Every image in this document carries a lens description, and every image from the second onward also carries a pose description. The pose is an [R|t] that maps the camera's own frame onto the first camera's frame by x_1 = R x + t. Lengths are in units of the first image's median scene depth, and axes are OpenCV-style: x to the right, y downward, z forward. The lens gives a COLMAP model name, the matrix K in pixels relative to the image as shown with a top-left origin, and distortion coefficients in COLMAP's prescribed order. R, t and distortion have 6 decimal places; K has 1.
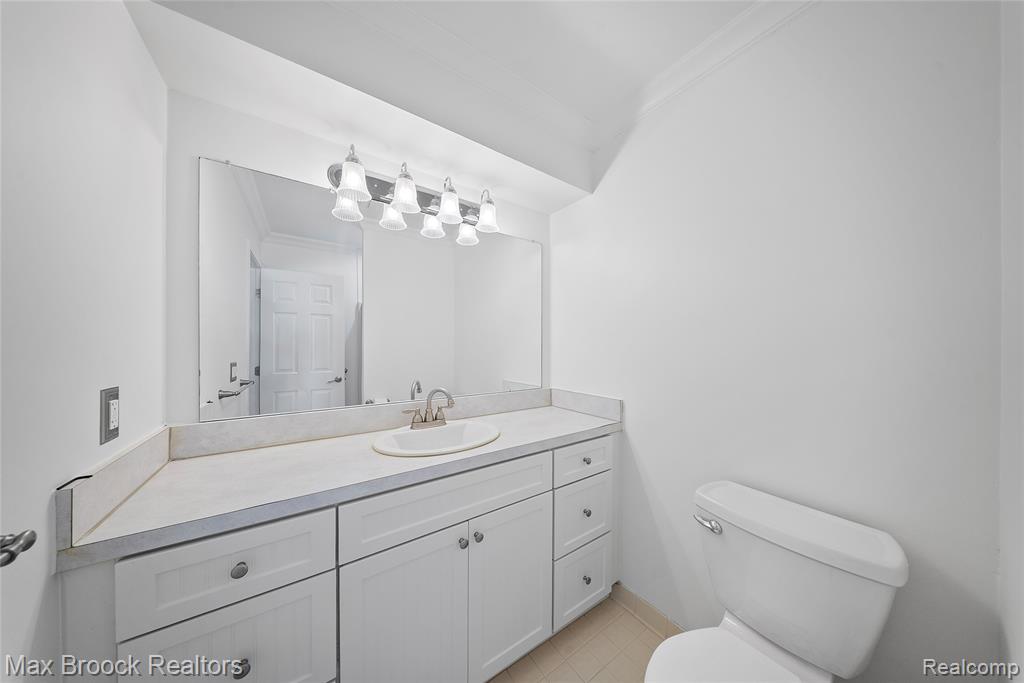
lens RADIAL K [[302.7, 0, 515.8], [0, 302.7, 336.7], [0, 0, 1]] dist [-0.006402, -0.000234]
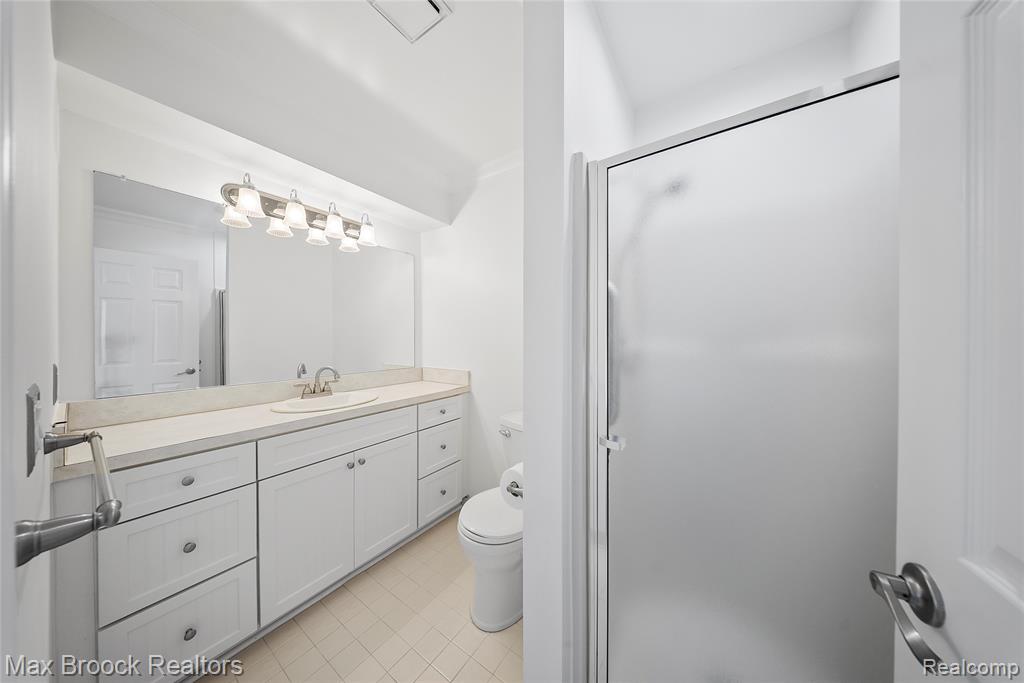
lens RADIAL K [[302.7, 0, 515.8], [0, 302.7, 336.7], [0, 0, 1]] dist [-0.006402, -0.000234]
pose [[0.935224, -0.002715, 0.354045, 0.045521], [-0.009002, 0.999465, 0.031446, -0.005106], [-0.353941, -0.032596, 0.934699, -0.477228]]
